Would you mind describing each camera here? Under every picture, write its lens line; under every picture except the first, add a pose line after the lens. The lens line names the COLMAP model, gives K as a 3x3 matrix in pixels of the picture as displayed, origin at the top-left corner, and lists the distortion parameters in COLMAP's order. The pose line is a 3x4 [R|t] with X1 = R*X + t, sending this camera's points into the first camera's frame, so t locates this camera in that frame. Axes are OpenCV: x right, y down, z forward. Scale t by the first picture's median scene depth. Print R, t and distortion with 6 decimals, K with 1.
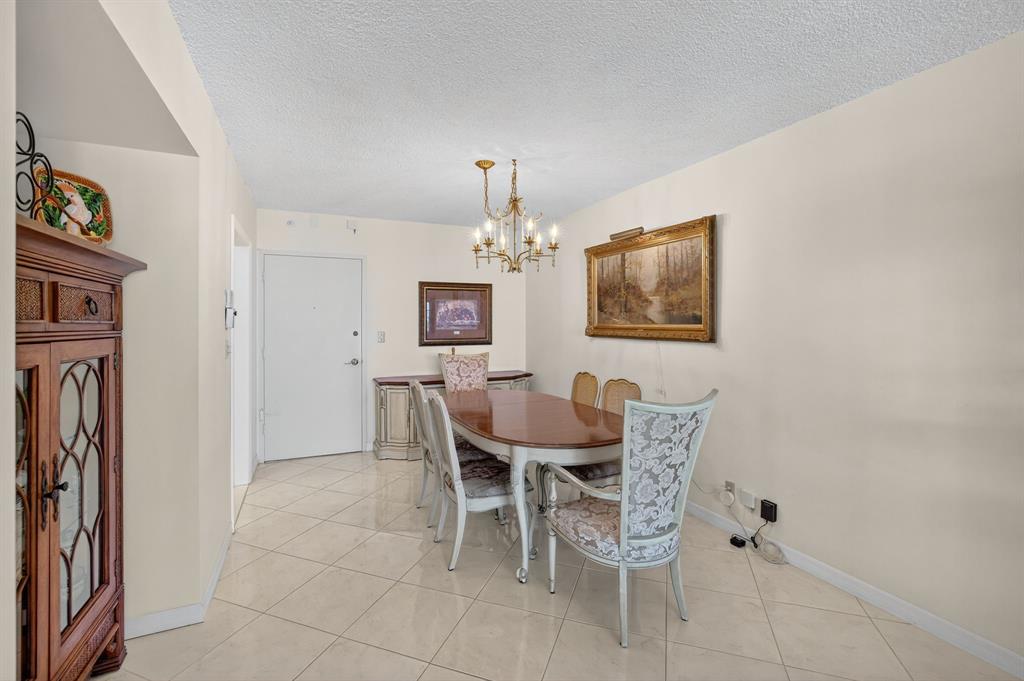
lens RADIAL K [[446.1, 0, 517.4], [0, 446.1, 317.3], [0, 0, 1]] dist [-0.037665, 0.010266]
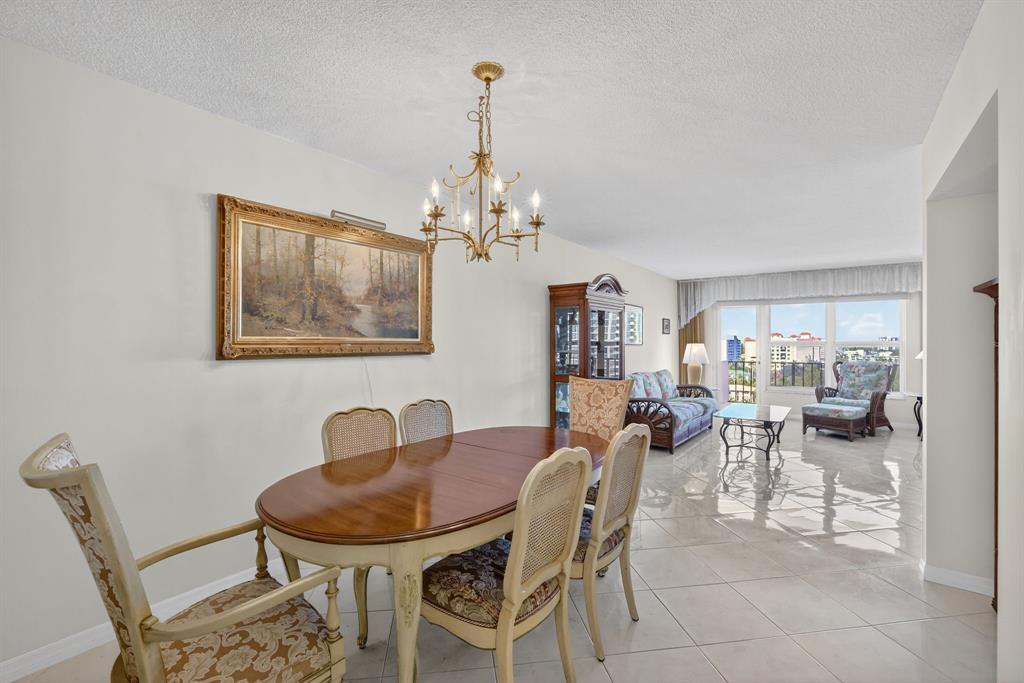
lens RADIAL K [[446.1, 0, 509.8], [0, 446.1, 341.0], [0, 0, 1]] dist [-0.037665, 0.010266]
pose [[-0.459137, -0.001814, 0.888364, -0.611269], [-0.015300, 0.999866, -0.005867, 0.024258], [-0.888234, -0.016286, -0.459103, 1.219597]]
